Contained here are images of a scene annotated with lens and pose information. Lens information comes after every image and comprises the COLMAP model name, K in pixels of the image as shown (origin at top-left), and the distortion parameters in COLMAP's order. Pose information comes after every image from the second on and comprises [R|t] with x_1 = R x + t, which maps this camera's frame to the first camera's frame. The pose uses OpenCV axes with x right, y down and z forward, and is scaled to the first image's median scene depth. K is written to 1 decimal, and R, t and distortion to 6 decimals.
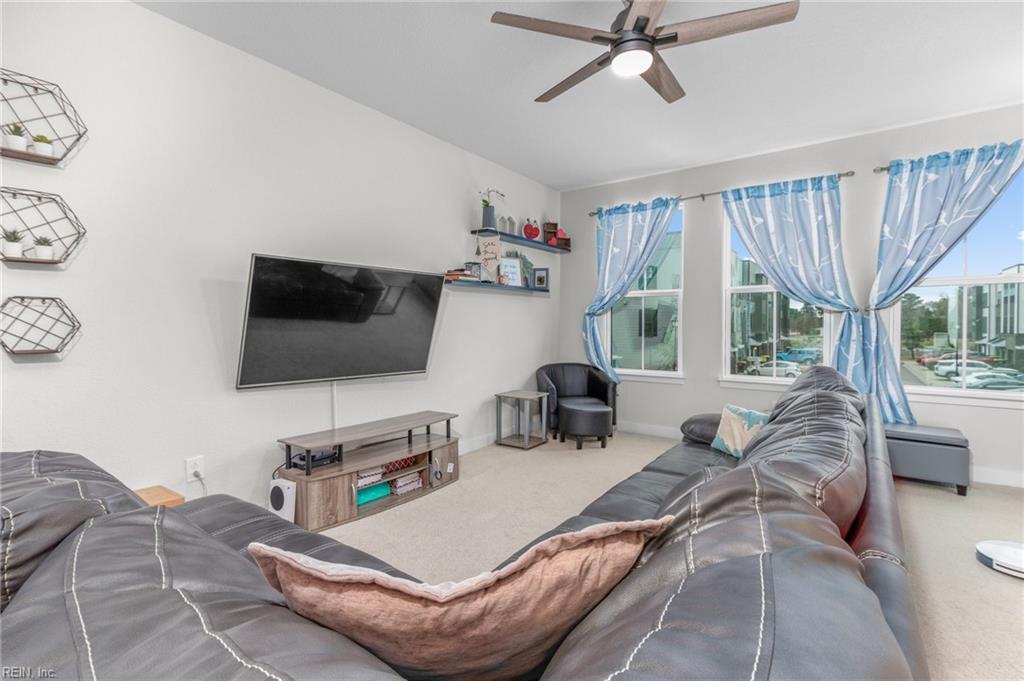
lens RADIAL K [[477.0, 0, 503.2], [0, 477.0, 330.3], [0, 0, 1]] dist [0.013918, 0.000780]
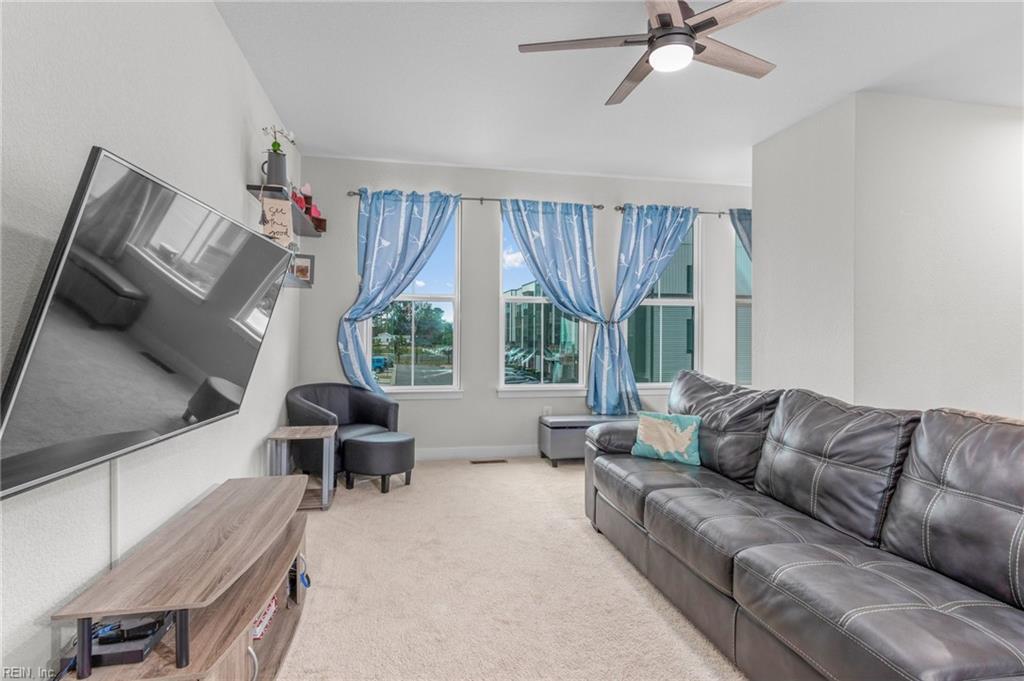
lens RADIAL K [[533.9, 0, 491.3], [0, 533.9, 331.0], [0, 0, 1]] dist [0.004355, 0.000531]
pose [[0.673106, 0.009236, 0.739488, -0.377868], [0.002628, 0.999886, -0.014880, -0.001858], [-0.739541, 0.011959, 0.673005, 0.284126]]
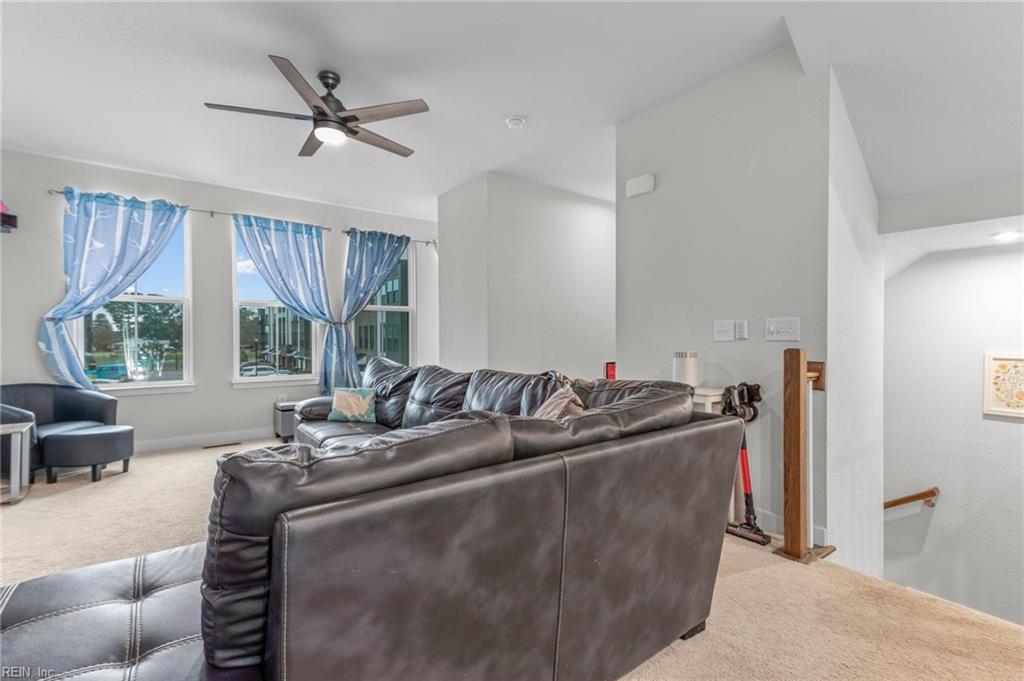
lens RADIAL K [[477.0, 0, 513.8], [0, 477.0, 343.6], [0, 0, 1]] dist [0.013918, 0.000780]
pose [[0.267737, -0.011813, 0.963419, -0.459778], [0.015266, 0.999851, 0.008017, 0.013712], [-0.963371, 0.012561, 0.267878, 0.074354]]
